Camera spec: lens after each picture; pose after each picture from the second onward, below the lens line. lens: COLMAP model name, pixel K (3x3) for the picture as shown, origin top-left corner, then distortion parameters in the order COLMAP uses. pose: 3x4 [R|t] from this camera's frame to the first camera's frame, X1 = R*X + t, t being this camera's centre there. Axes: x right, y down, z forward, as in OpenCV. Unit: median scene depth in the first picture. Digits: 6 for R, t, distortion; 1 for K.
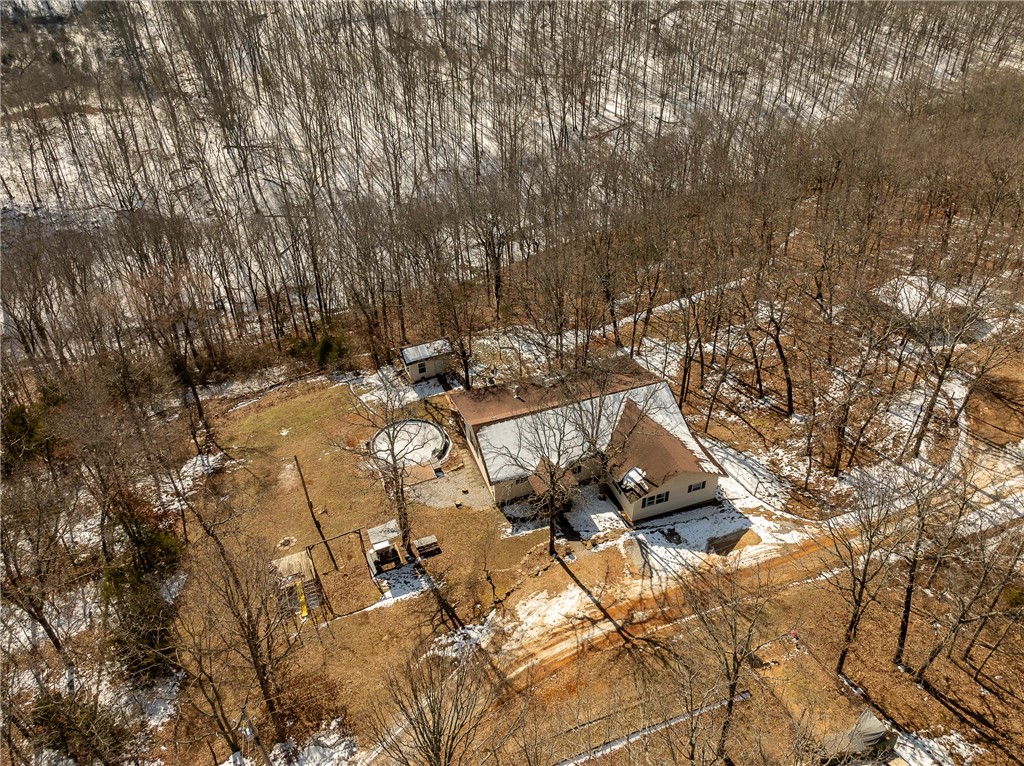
lens RADIAL K [[716.4, 0, 514.5], [0, 716.4, 384.5], [0, 0, 1]] dist [-0.026509, 0.012331]
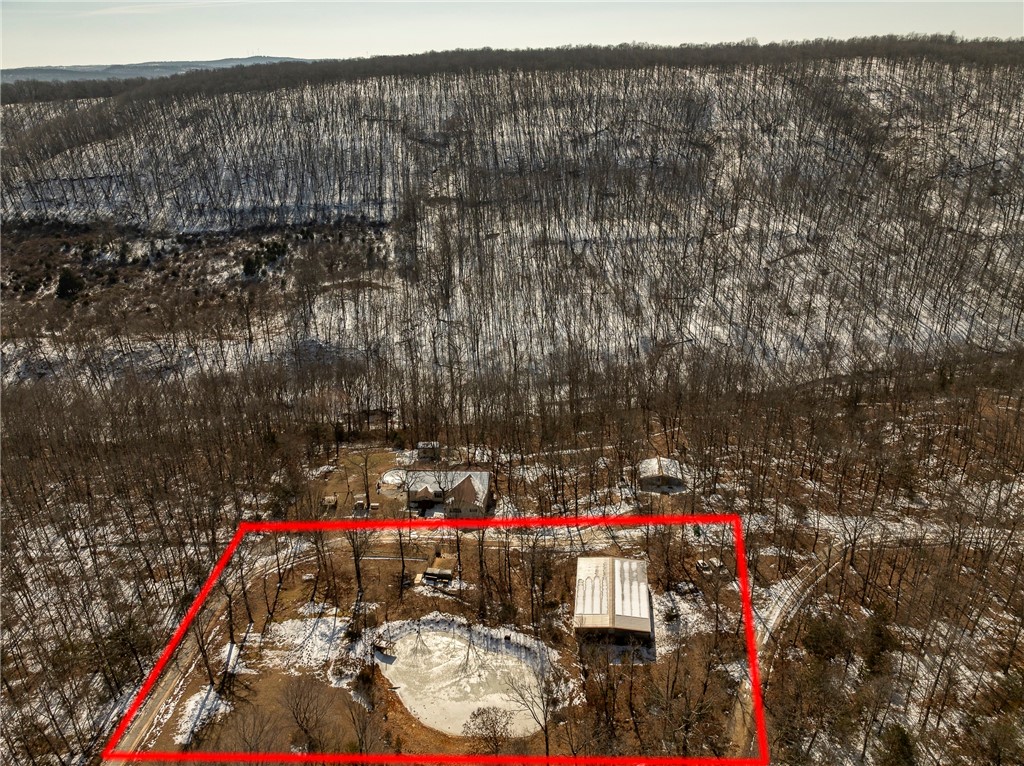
lens RADIAL K [[716.4, 0, 514.5], [0, 716.4, 384.5], [0, 0, 1]] dist [-0.026509, 0.012331]
pose [[0.916101, 0.167105, -0.364465, 1.034917], [-0.234530, 0.960612, -0.149067, 0.047709], [0.325199, 0.222038, 0.919209, -1.168916]]
